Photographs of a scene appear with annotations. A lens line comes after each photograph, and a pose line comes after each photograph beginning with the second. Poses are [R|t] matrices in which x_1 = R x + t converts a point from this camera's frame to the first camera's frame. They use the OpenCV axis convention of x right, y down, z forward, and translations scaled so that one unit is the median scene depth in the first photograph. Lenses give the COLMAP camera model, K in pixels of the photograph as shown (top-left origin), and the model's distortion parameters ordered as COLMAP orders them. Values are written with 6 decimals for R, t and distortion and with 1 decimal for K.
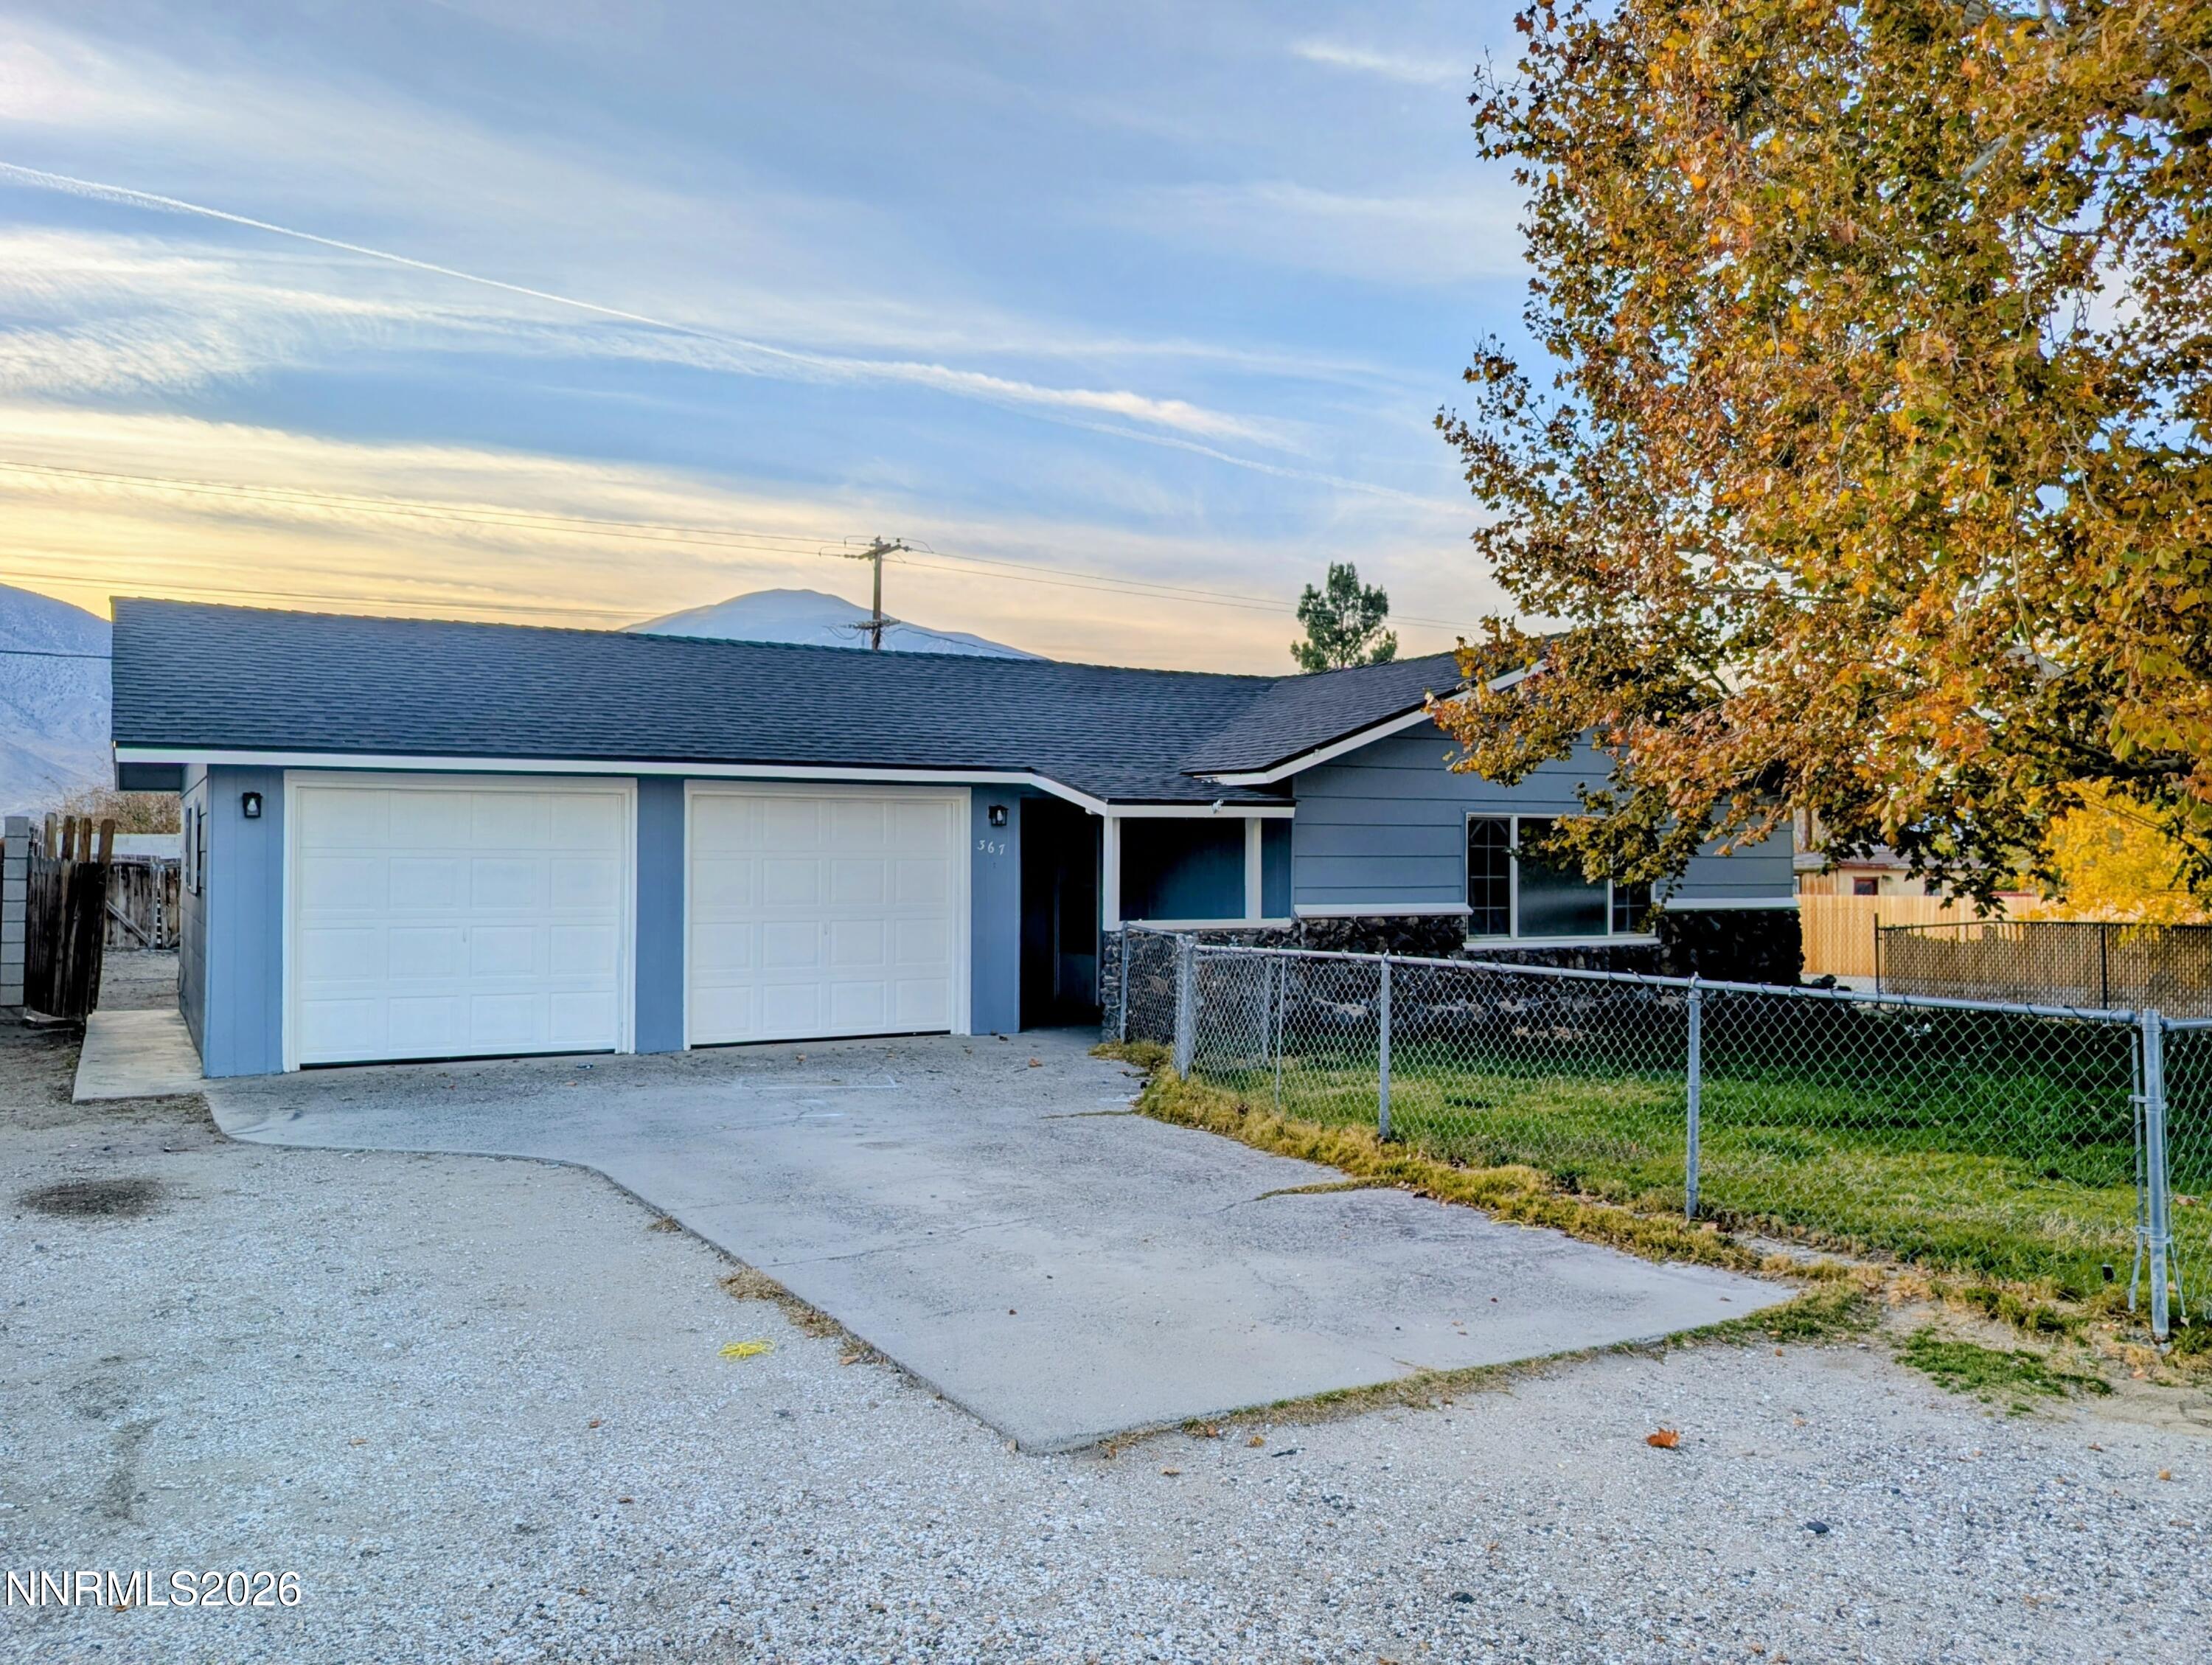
lens RADIAL K [[1685.3, 0, 1106.0], [0, 1685.3, 832.5], [0, 0, 1]] dist [0.079850, -0.151345]
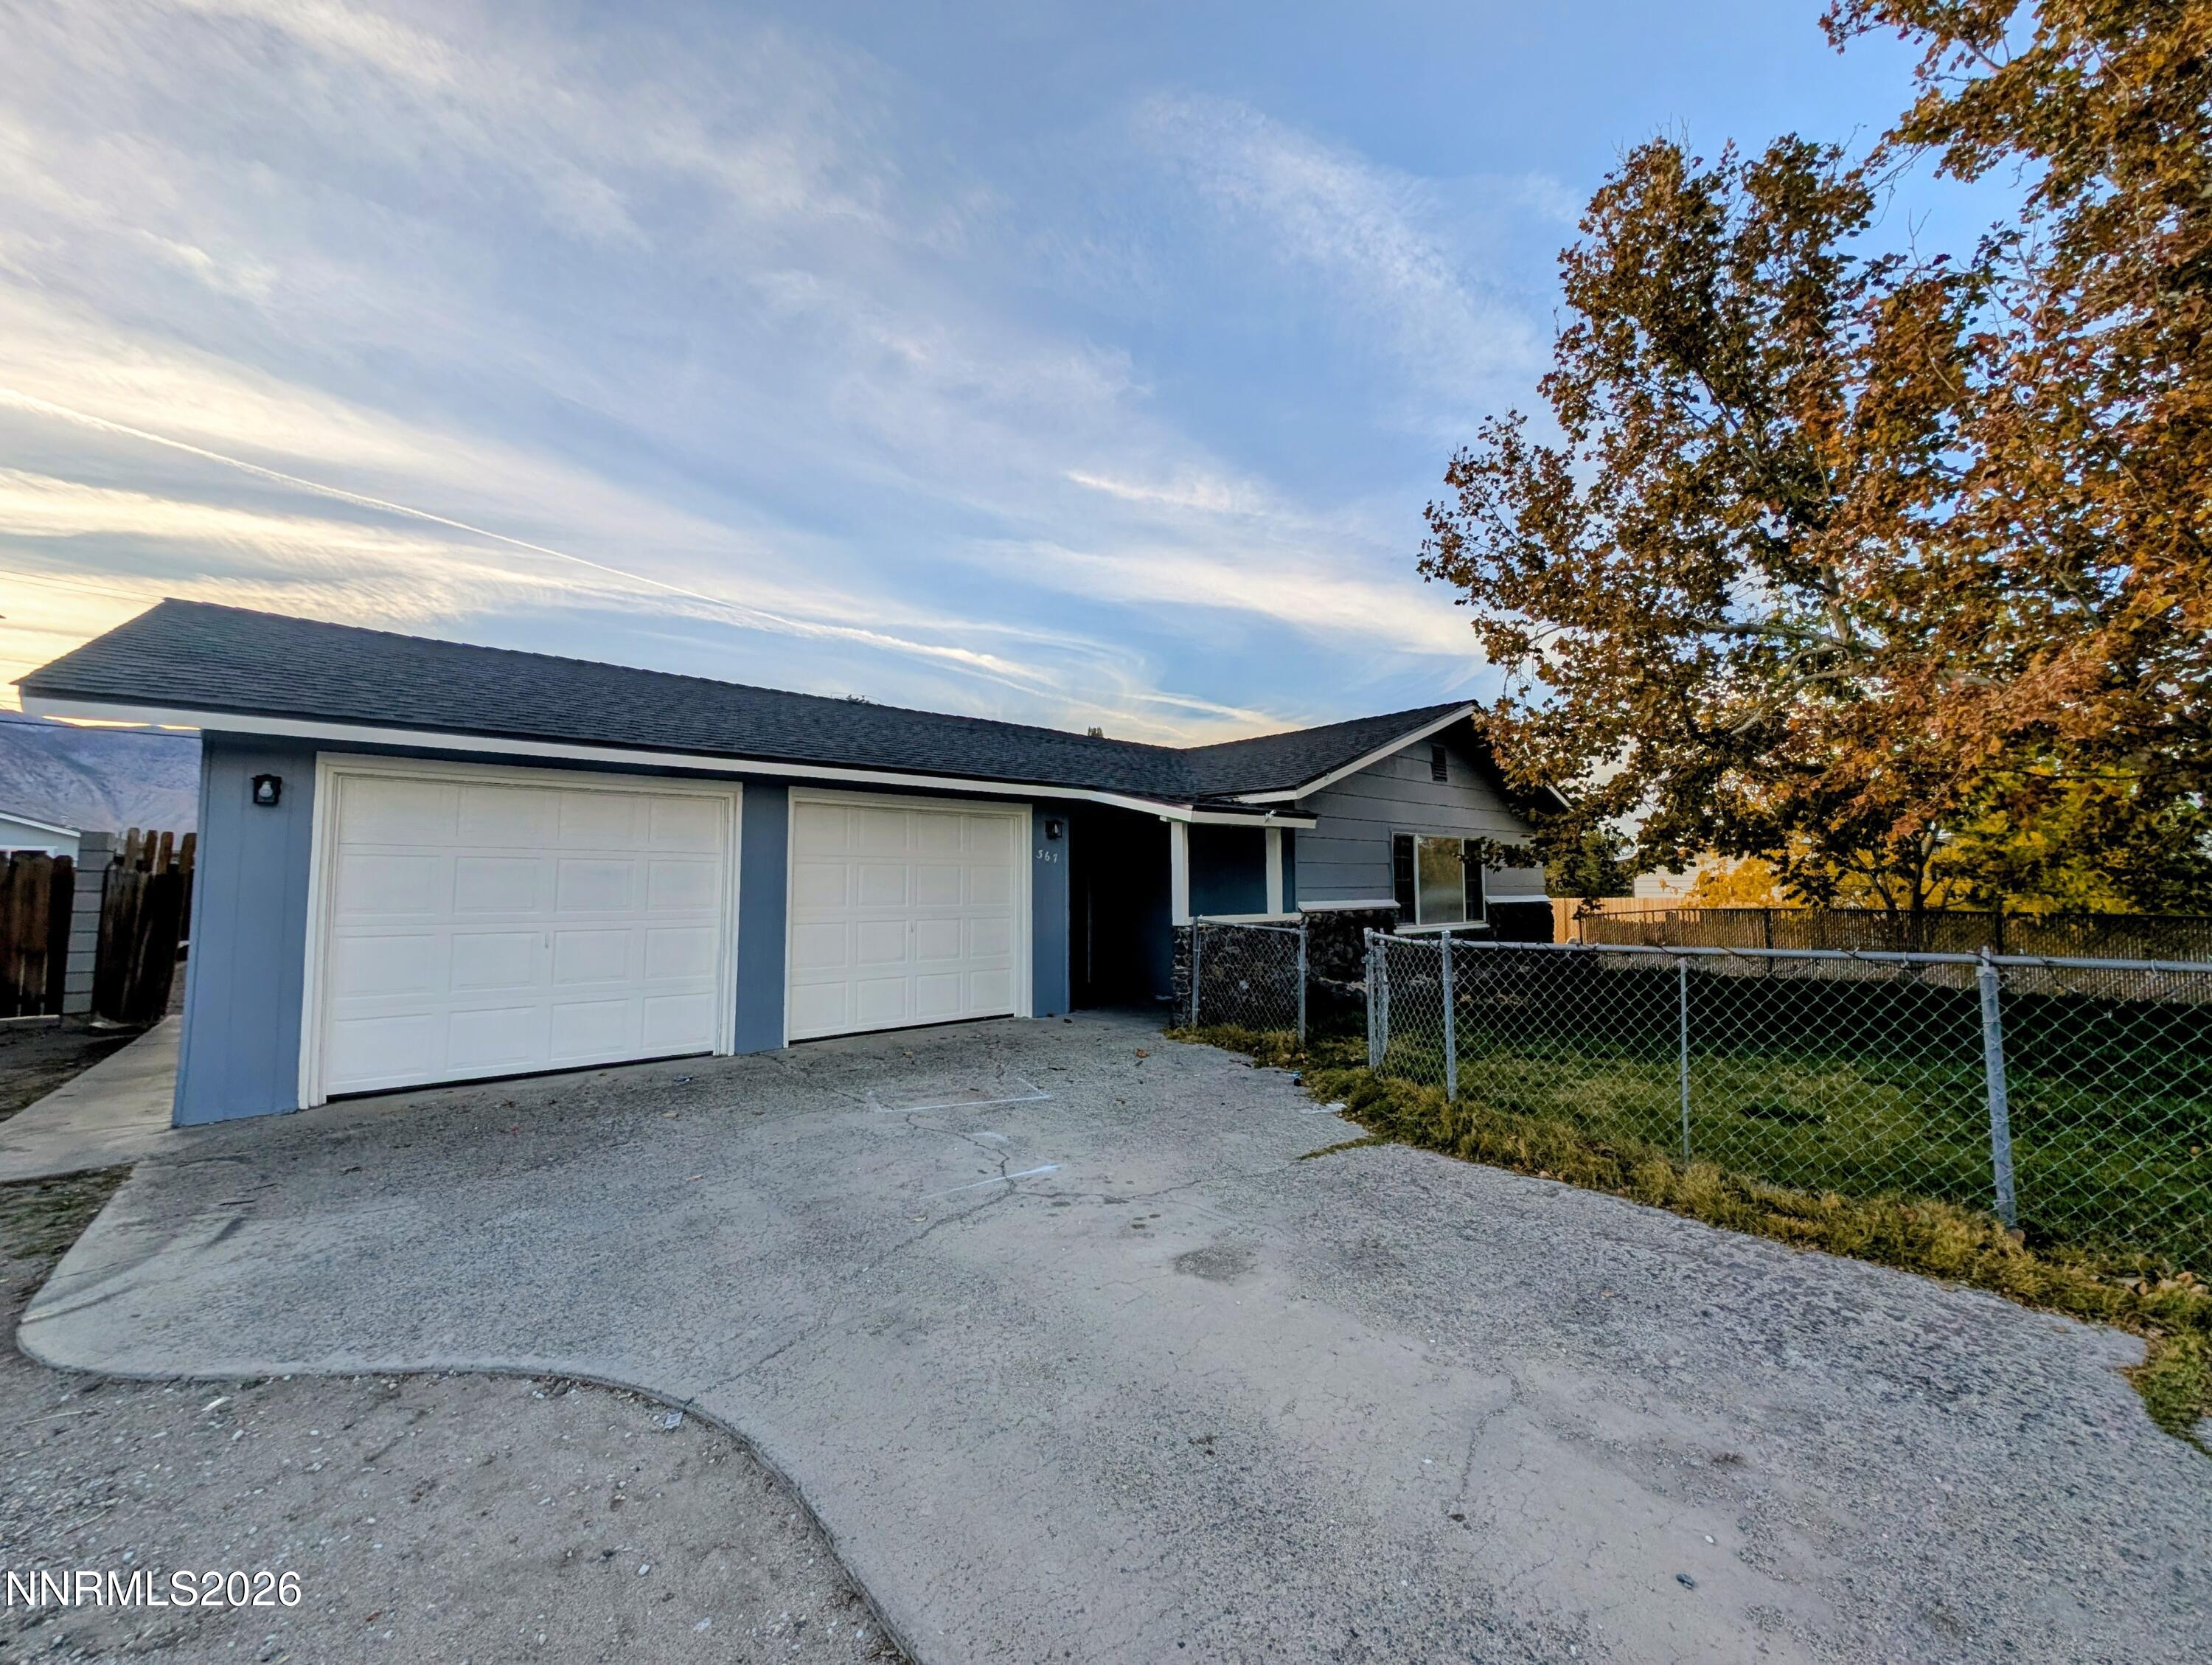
lens RADIAL K [[830.0, 0, 1108.1], [0, 830.0, 829.6], [0, 0, 1]] dist [0.020212, -0.013206]
pose [[0.980289, 0.007103, 0.197442, -0.145126], [0.003723, 0.998512, -0.054409, 0.022625], [-0.197534, 0.054071, 0.978804, 0.424765]]
